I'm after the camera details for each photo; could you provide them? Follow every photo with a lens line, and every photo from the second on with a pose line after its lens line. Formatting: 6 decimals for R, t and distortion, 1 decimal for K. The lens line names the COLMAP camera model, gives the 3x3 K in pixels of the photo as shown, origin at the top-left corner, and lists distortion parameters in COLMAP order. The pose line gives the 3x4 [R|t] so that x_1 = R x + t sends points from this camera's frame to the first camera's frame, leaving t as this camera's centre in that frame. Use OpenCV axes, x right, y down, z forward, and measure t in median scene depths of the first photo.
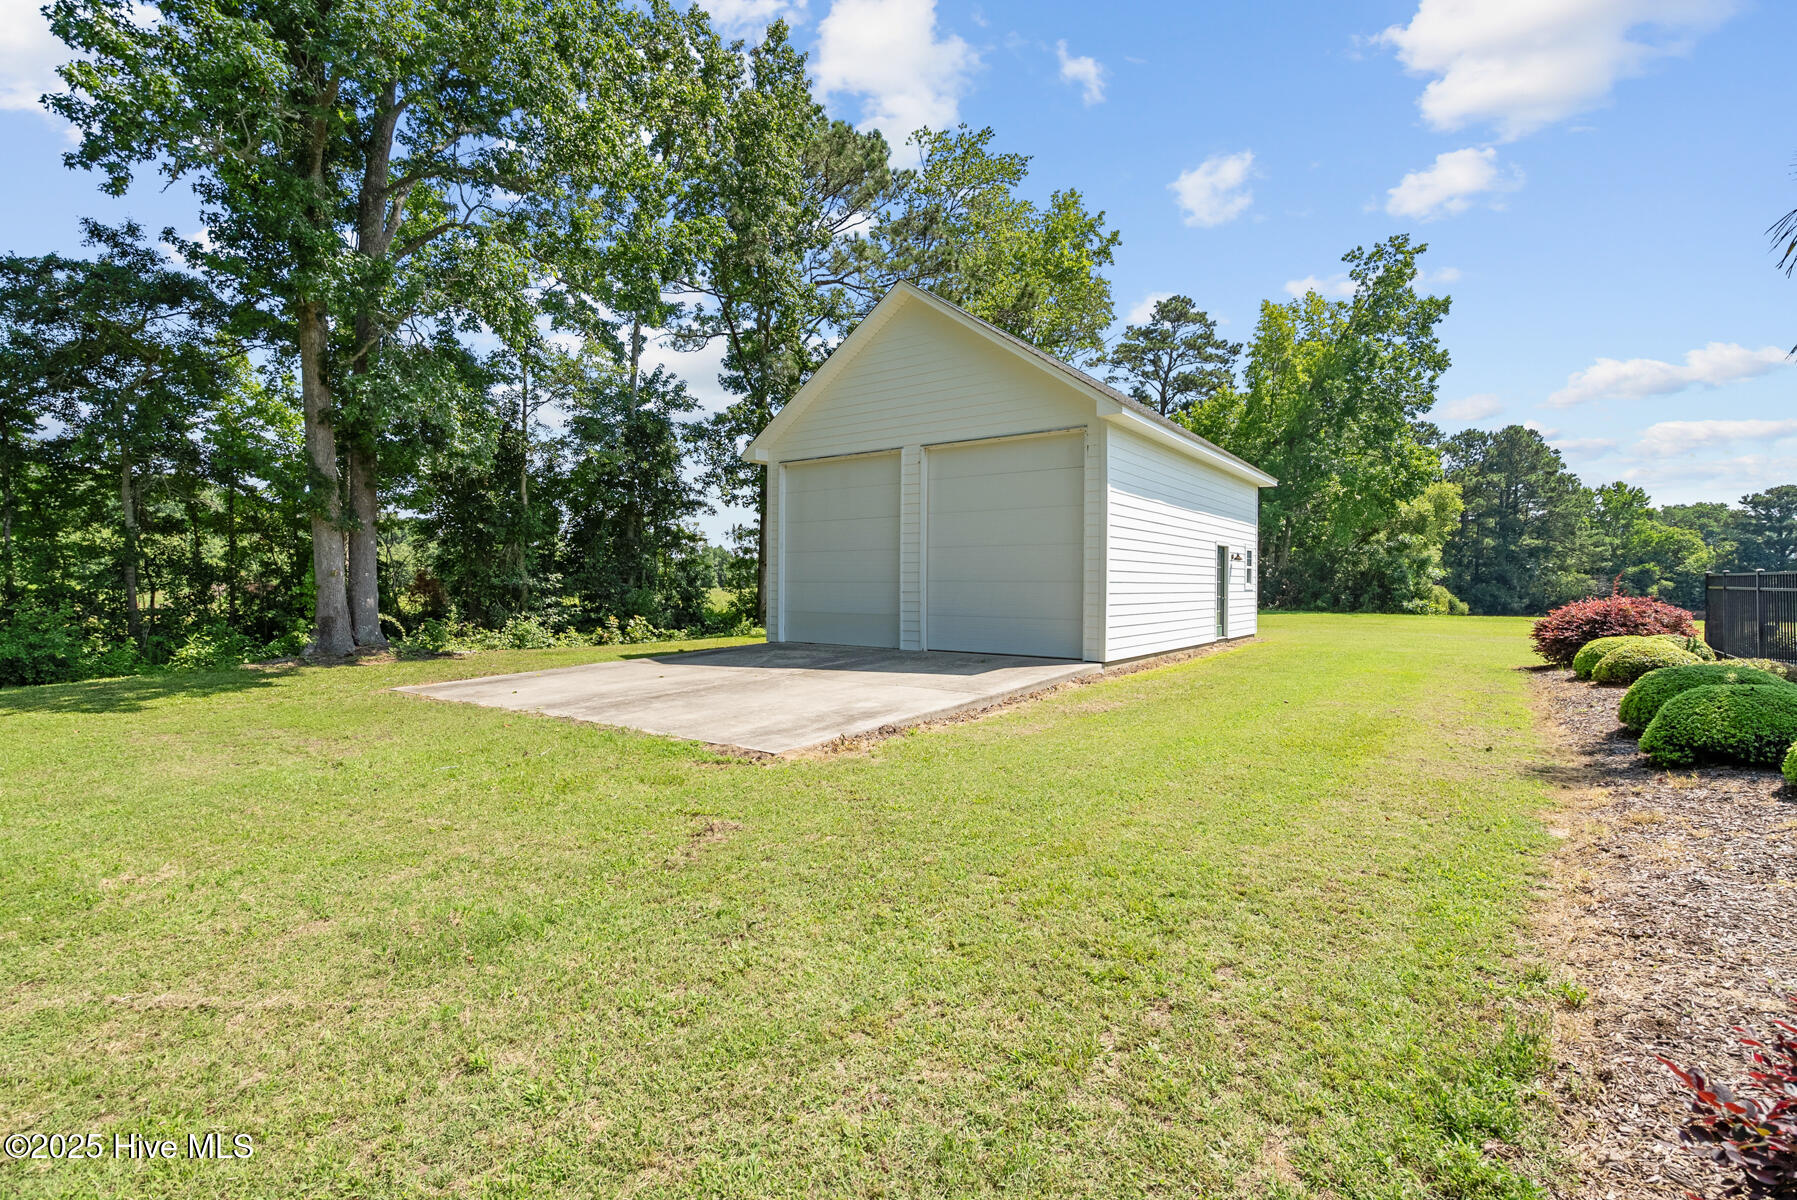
lens RADIAL K [[815.1, 0, 898.5], [0, 815.1, 600.0], [0, 0, 1]] dist [-0.003215, -0.000021]
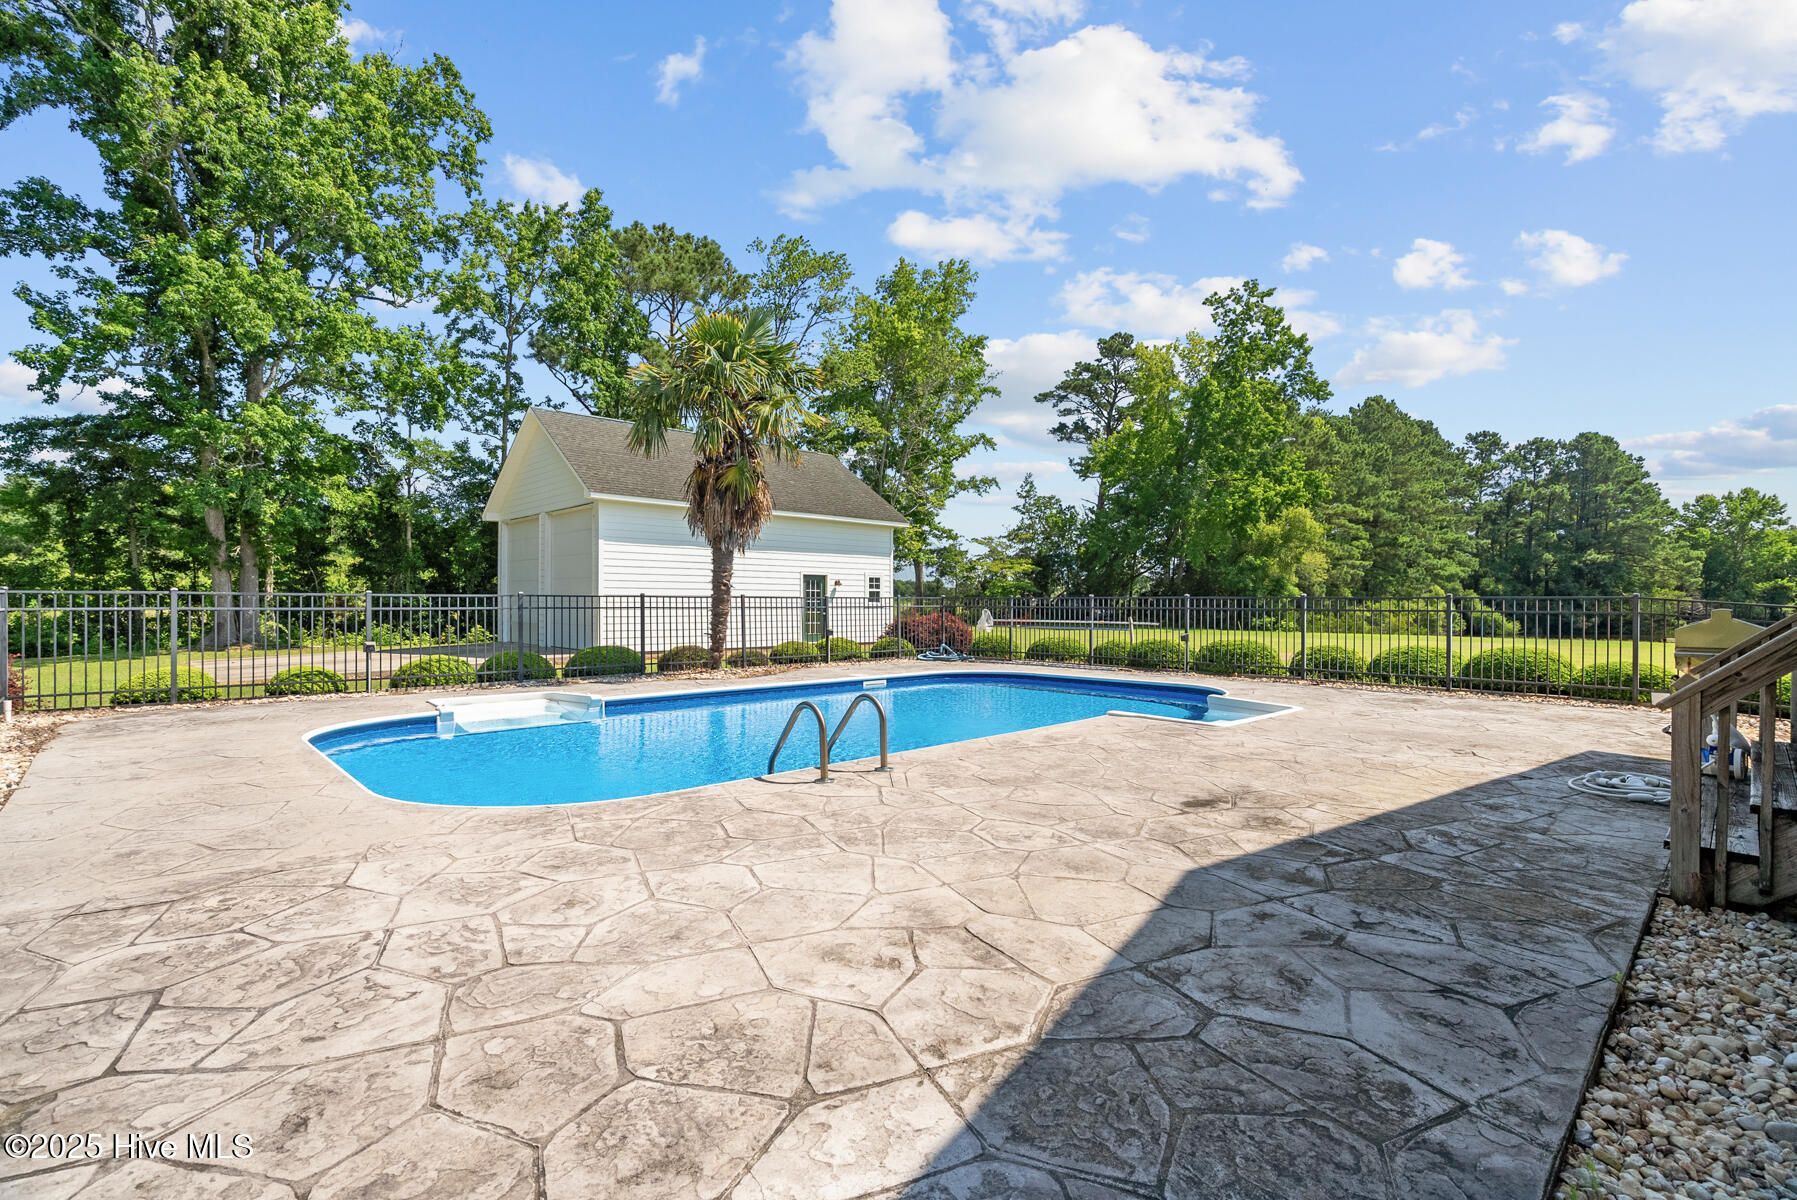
lens RADIAL K [[817.6, 0, 898.5], [0, 817.6, 600.0], [0, 0, 1]] dist [-0.003102, -0.000138]
pose [[0.984001, -0.001281, -0.178156, 0.159683], [-0.002912, 0.999725, -0.023274, 0.001892], [0.178137, 0.023420, 0.983727, -0.063936]]
